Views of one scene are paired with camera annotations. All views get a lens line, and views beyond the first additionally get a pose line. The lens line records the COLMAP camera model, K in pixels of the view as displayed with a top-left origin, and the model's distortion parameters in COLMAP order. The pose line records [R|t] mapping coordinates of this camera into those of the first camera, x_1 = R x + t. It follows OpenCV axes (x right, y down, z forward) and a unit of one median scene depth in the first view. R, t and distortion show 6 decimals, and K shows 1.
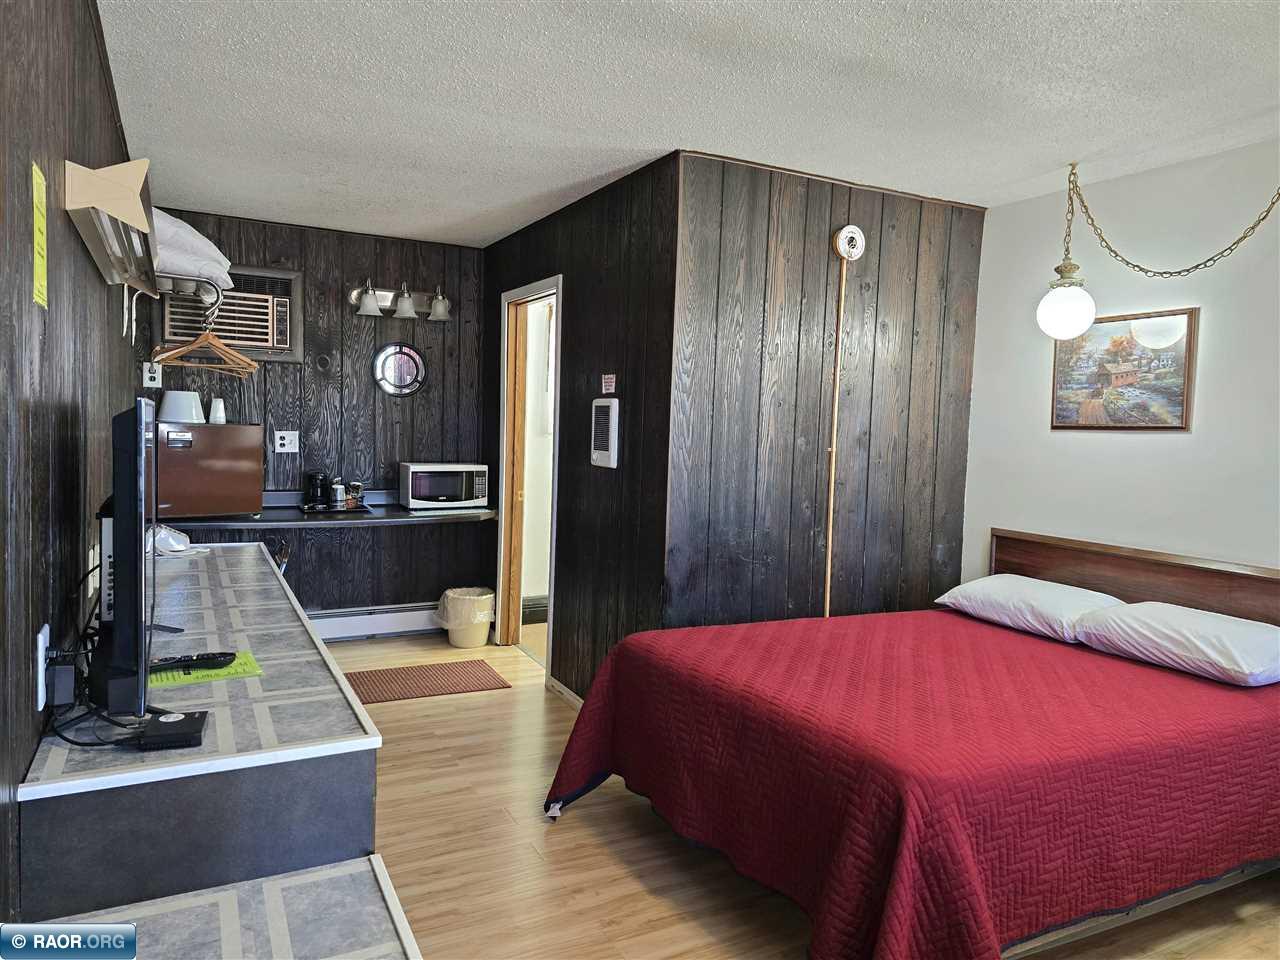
lens RADIAL K [[855.3, 0, 639.4], [0, 855.3, 476.6], [0, 0, 1]] dist [0.066794, -0.056225]
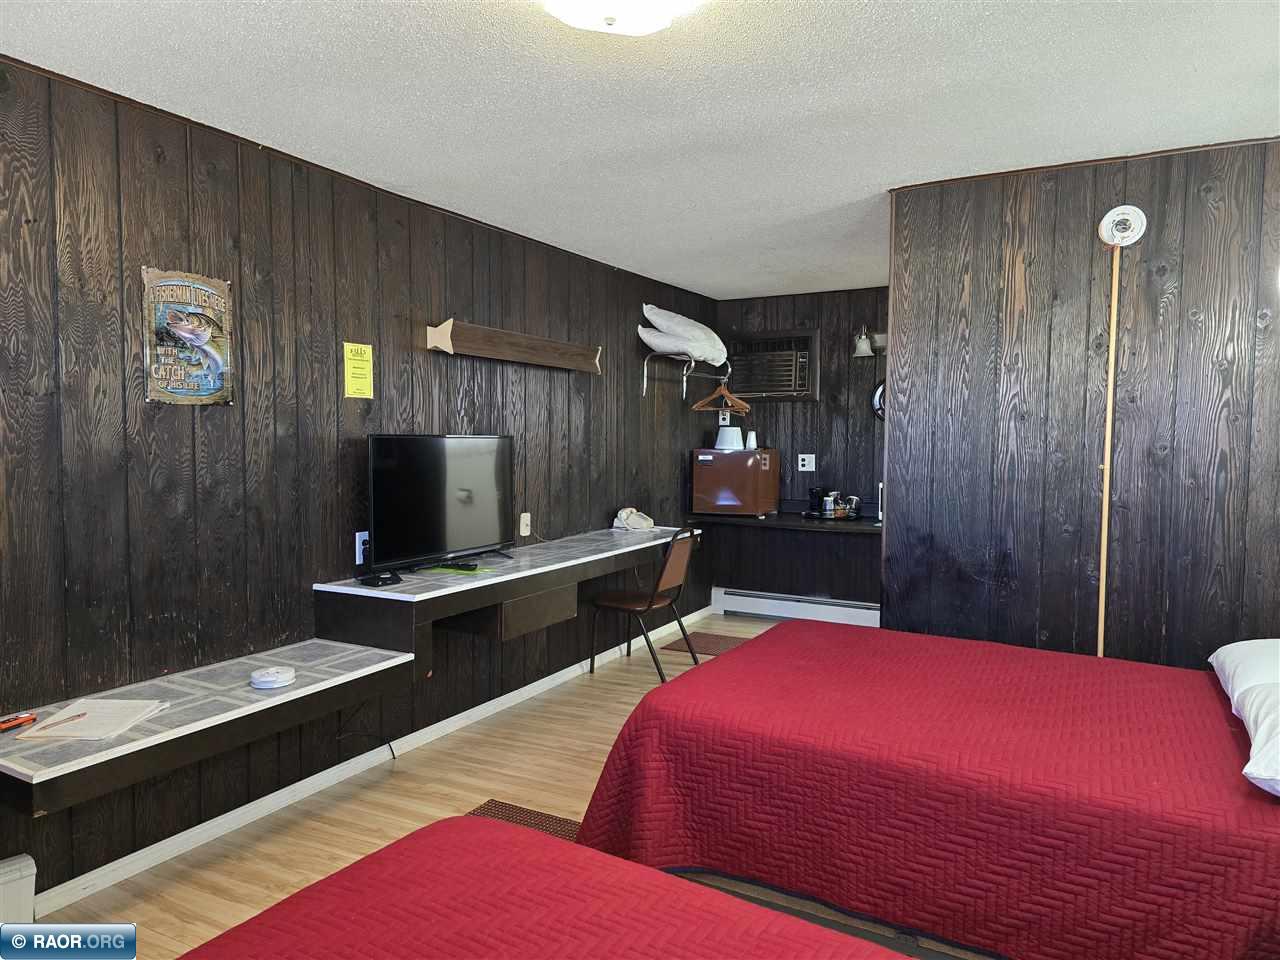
lens RADIAL K [[855.3, 0, 637.9], [0, 855.3, 479.3], [0, 0, 1]] dist [0.066794, -0.056225]
pose [[0.549397, 0.016188, -0.835405, 0.698687], [-0.044902, 0.998940, -0.010172, 0.011176], [0.834354, 0.043099, 0.549541, 0.129550]]
